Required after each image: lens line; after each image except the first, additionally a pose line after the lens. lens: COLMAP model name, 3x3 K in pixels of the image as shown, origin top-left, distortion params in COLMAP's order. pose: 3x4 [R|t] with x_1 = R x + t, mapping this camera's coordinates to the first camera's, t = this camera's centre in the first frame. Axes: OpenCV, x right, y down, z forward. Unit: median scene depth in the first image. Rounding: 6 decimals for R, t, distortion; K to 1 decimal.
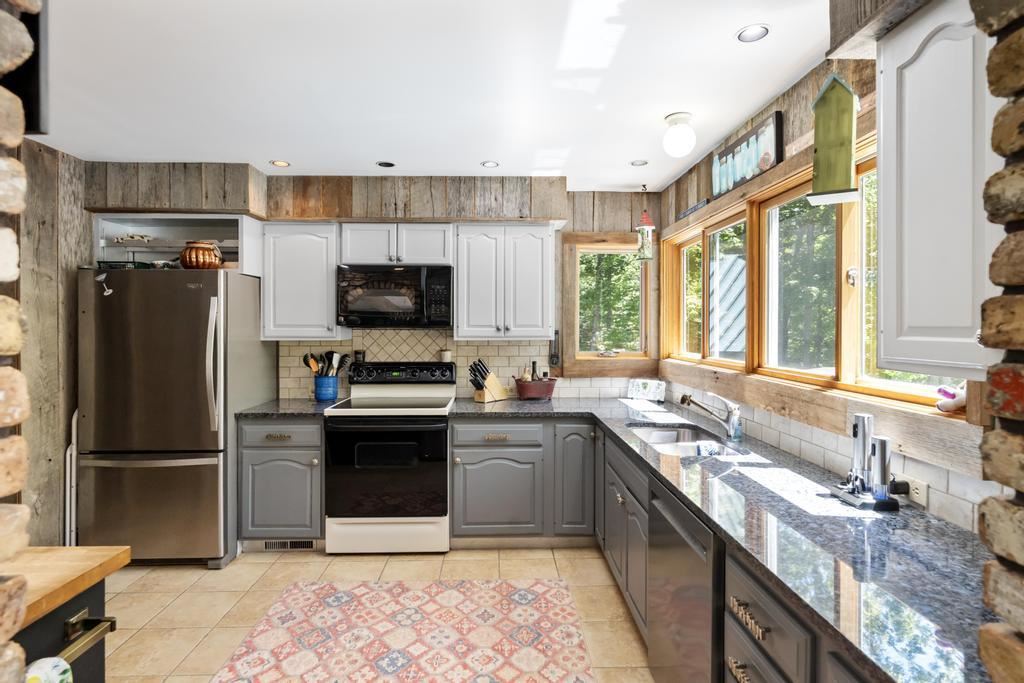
lens RADIAL K [[513.6, 0, 510.3], [0, 513.6, 337.7], [0, 0, 1]] dist [-0.019370, -0.000263]
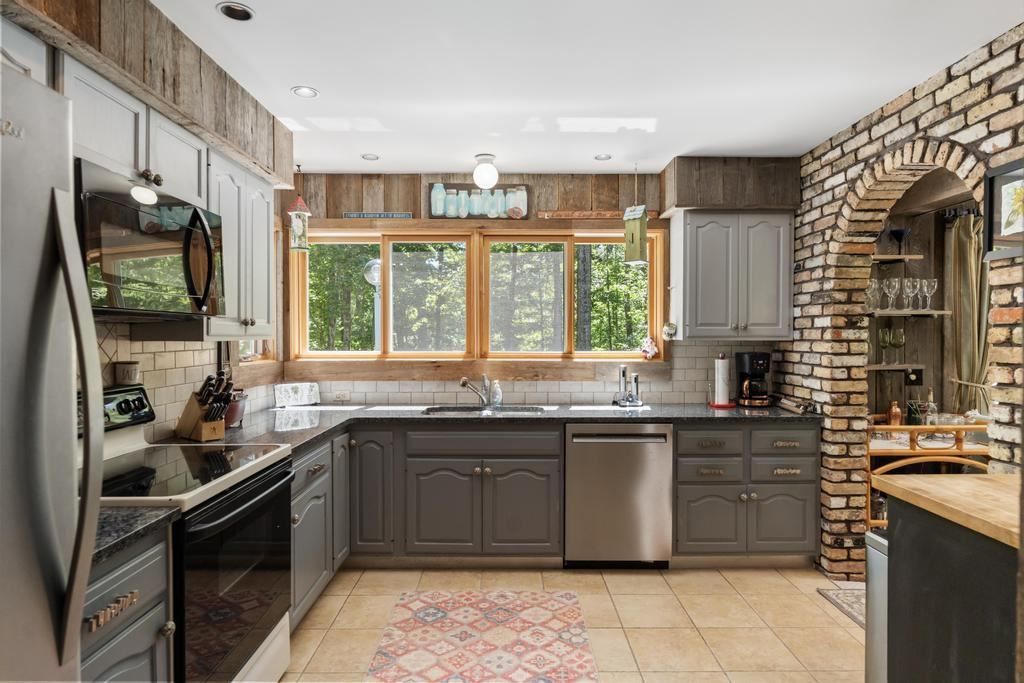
lens RADIAL K [[575.9, 0, 511.5], [0, 575.9, 337.7], [0, 0, 1]] dist [0.002103, -0.000772]
pose [[0.015465, -0.006236, 0.999861, -1.146341], [0.015066, 0.999868, 0.006003, 0.007637], [-0.999767, 0.014971, 0.015557, 0.949683]]
